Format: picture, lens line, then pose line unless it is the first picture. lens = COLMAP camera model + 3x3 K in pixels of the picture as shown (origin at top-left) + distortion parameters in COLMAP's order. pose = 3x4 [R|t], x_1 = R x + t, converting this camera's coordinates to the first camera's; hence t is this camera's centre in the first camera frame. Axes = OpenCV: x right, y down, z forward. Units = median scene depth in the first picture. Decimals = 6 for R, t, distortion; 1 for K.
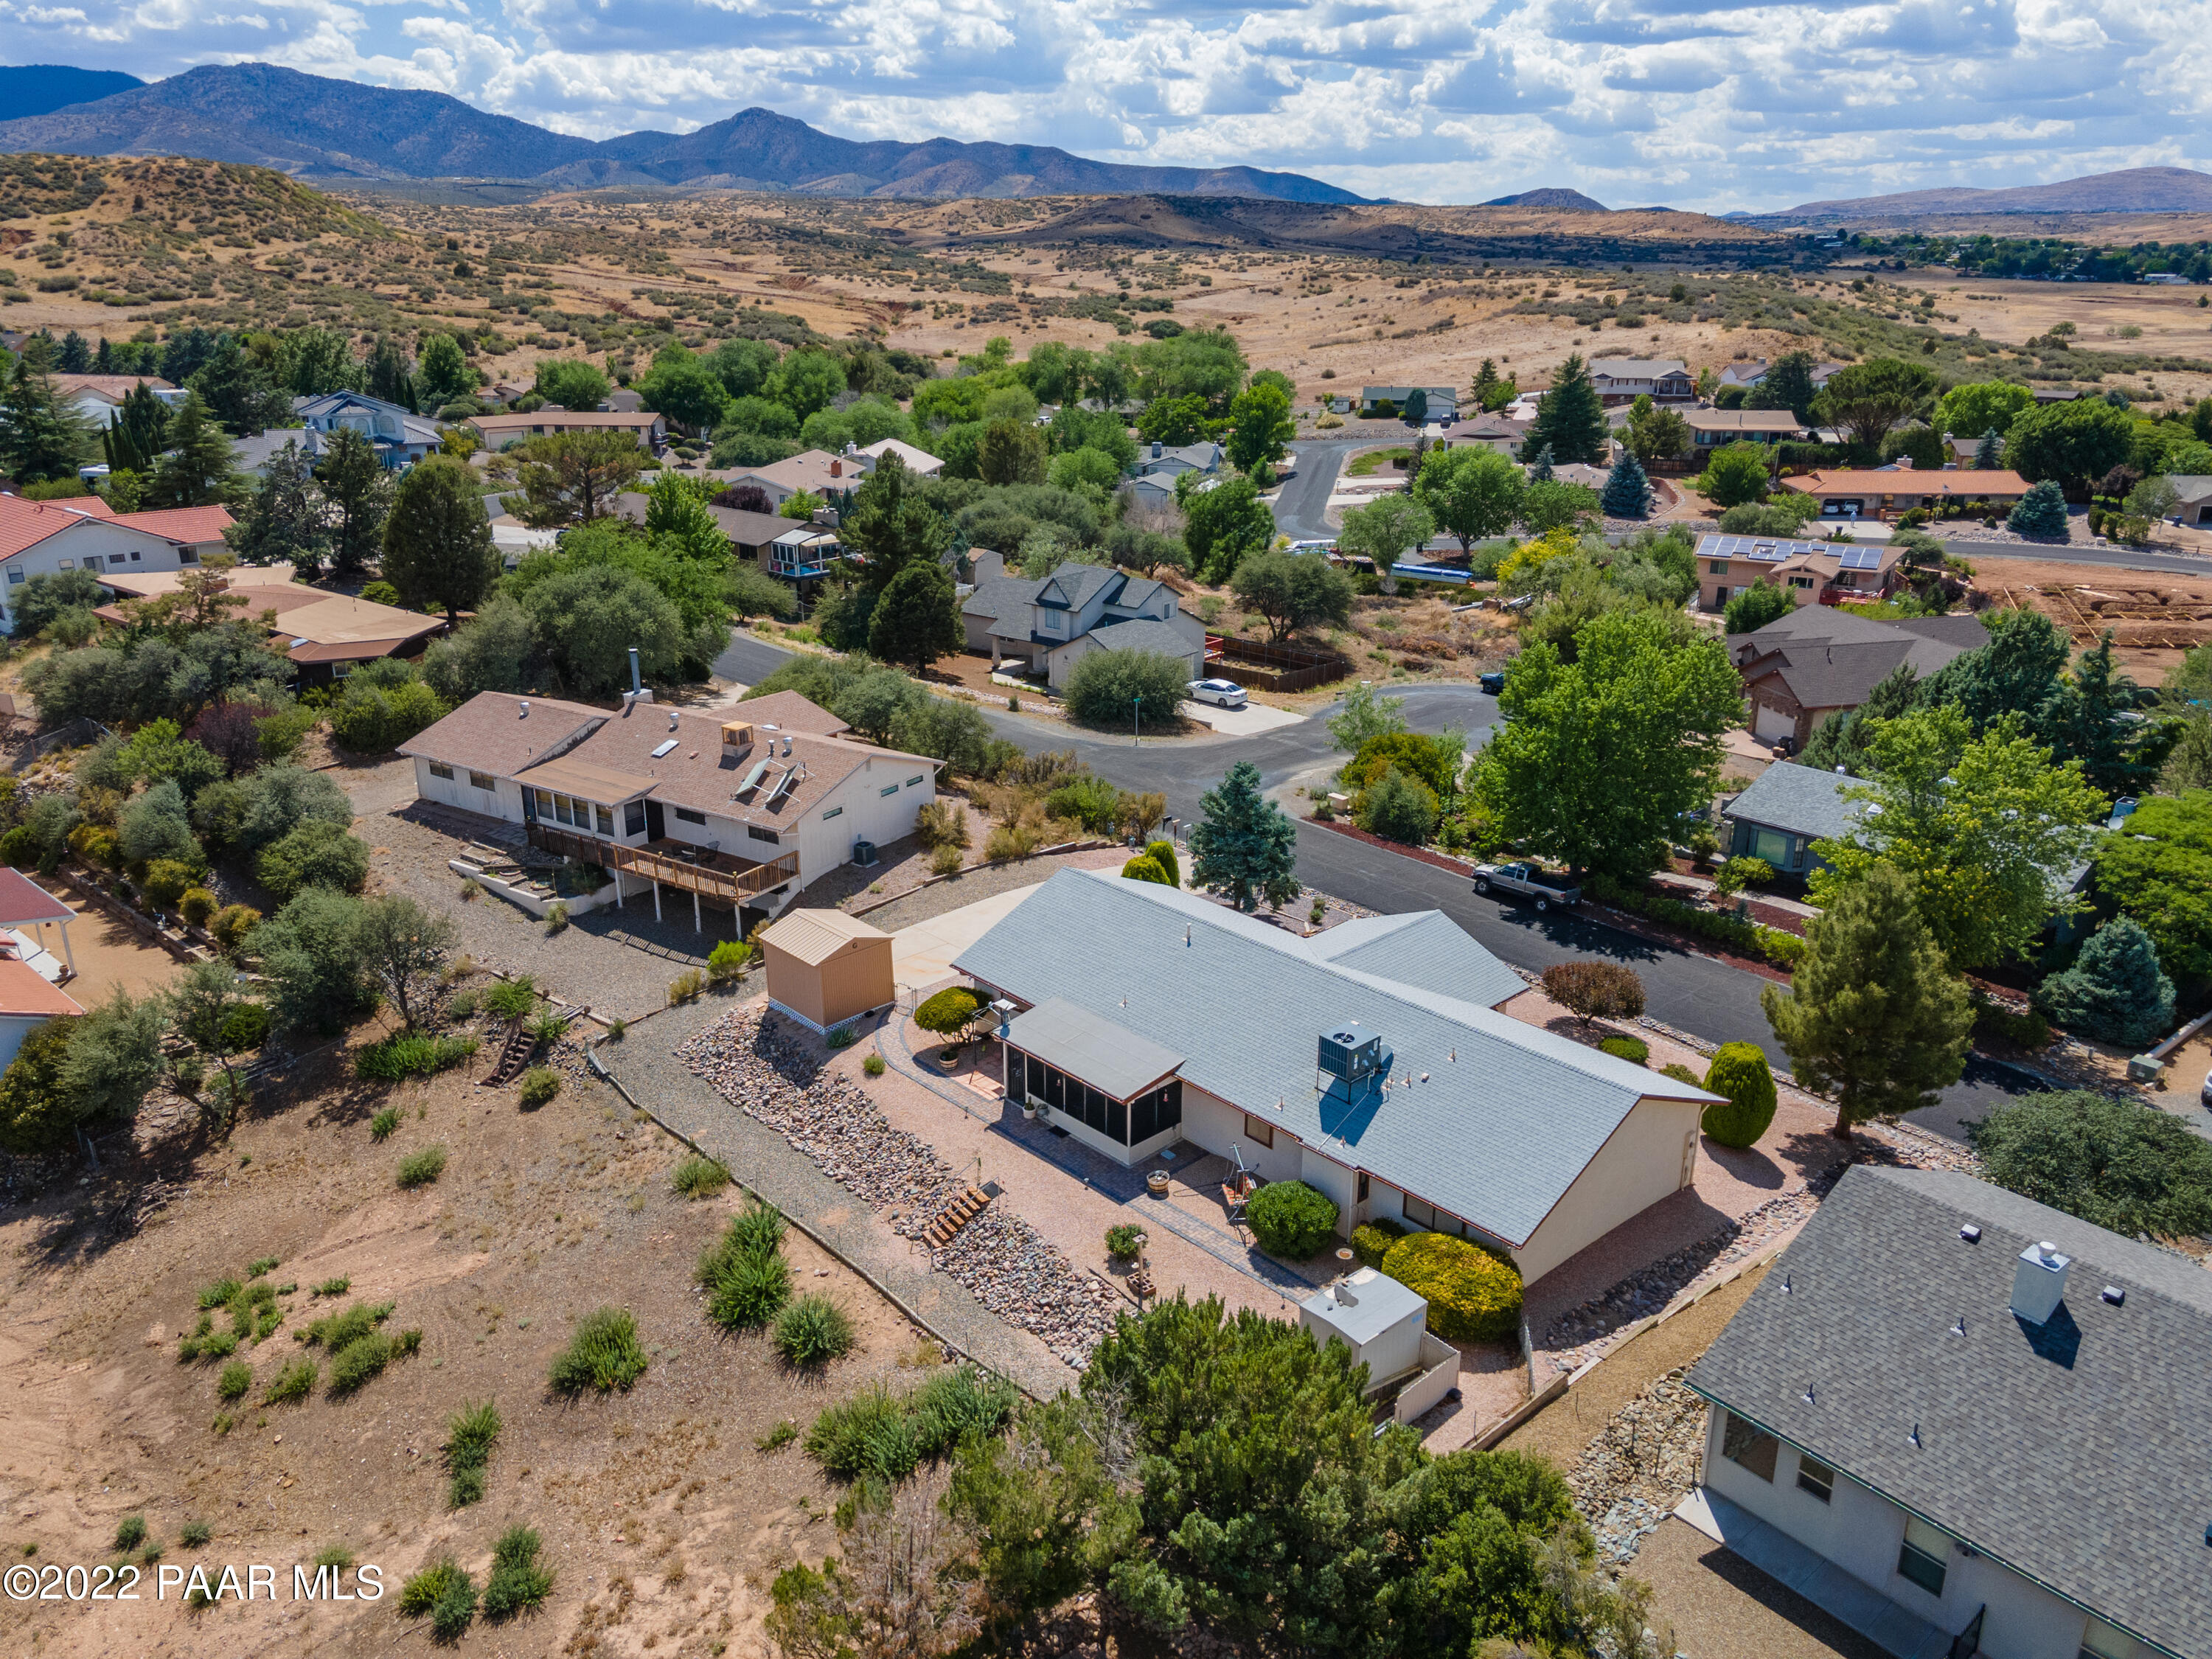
lens RADIAL K [[1615.6, 0, 1102.8], [0, 1615.6, 820.7], [0, 0, 1]] dist [0.029917, 0.025563]
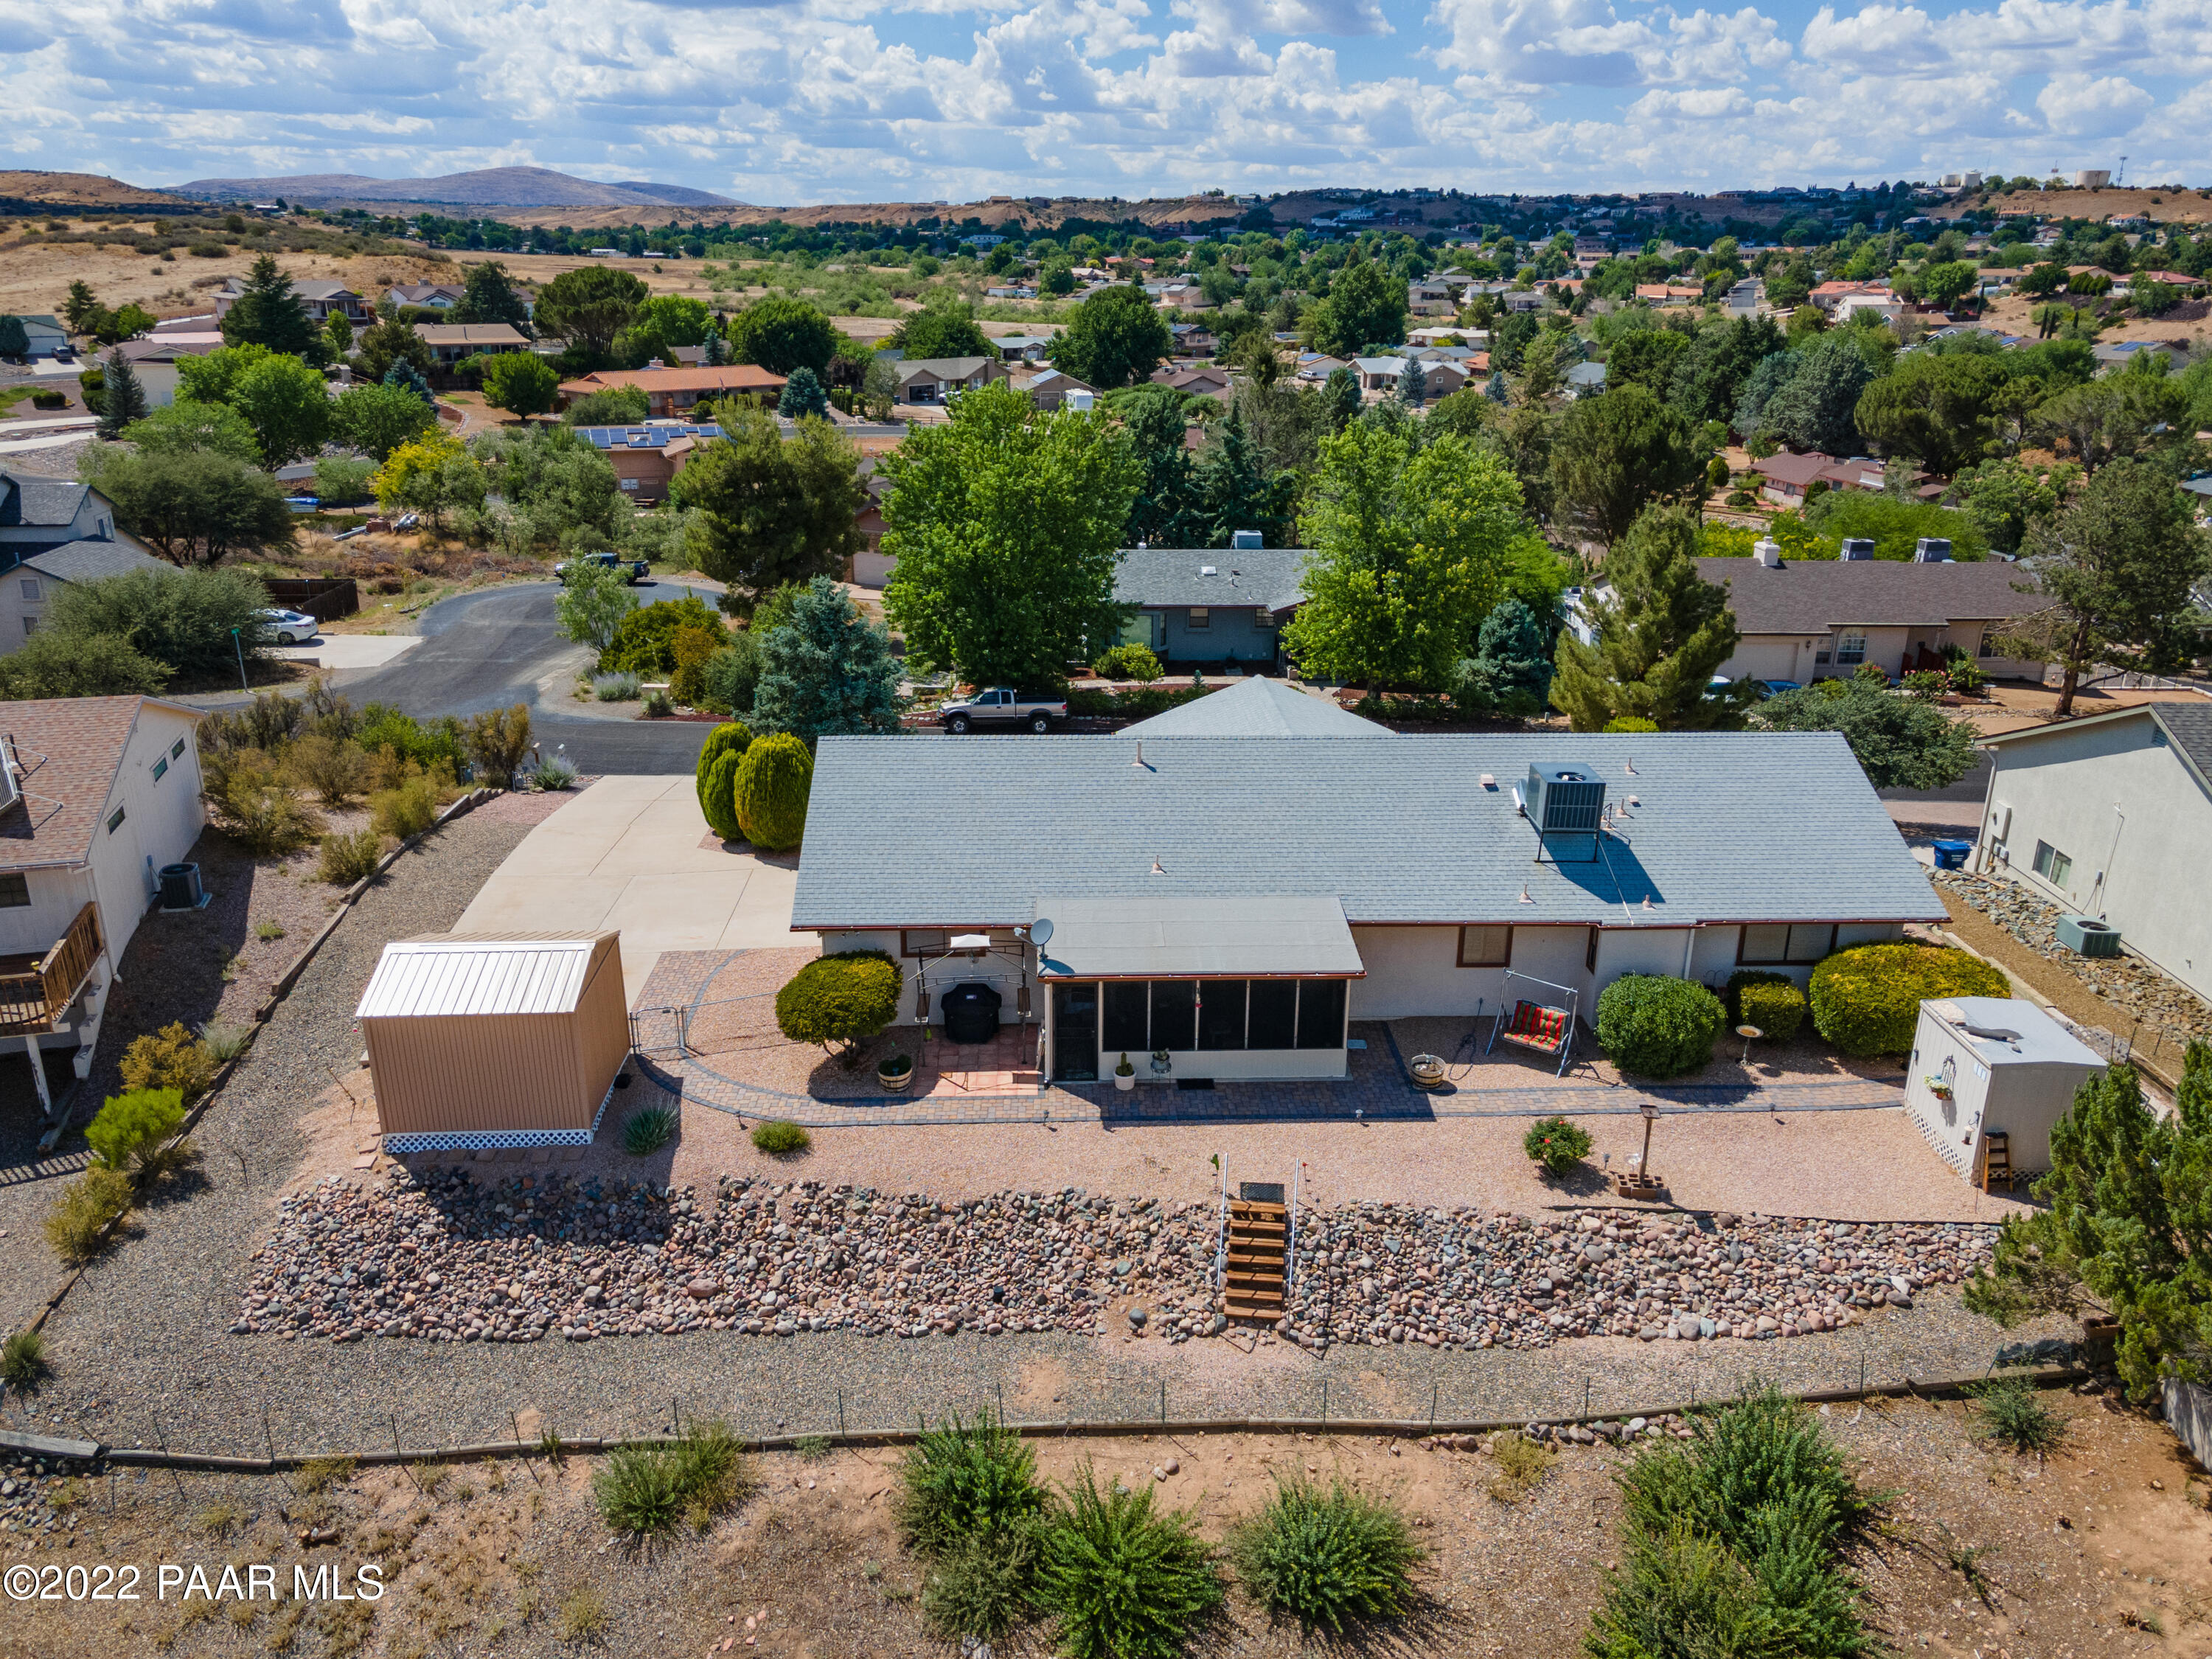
lens RADIAL K [[1615.6, 0, 1095.7], [0, 1615.6, 841.9], [0, 0, 1]] dist [0.029917, 0.025563]
pose [[0.656755, -0.260569, 0.707655, -0.425719], [0.247265, 0.960935, 0.124351, 0.018056], [-0.712413, 0.093310, 0.695529, 0.551243]]
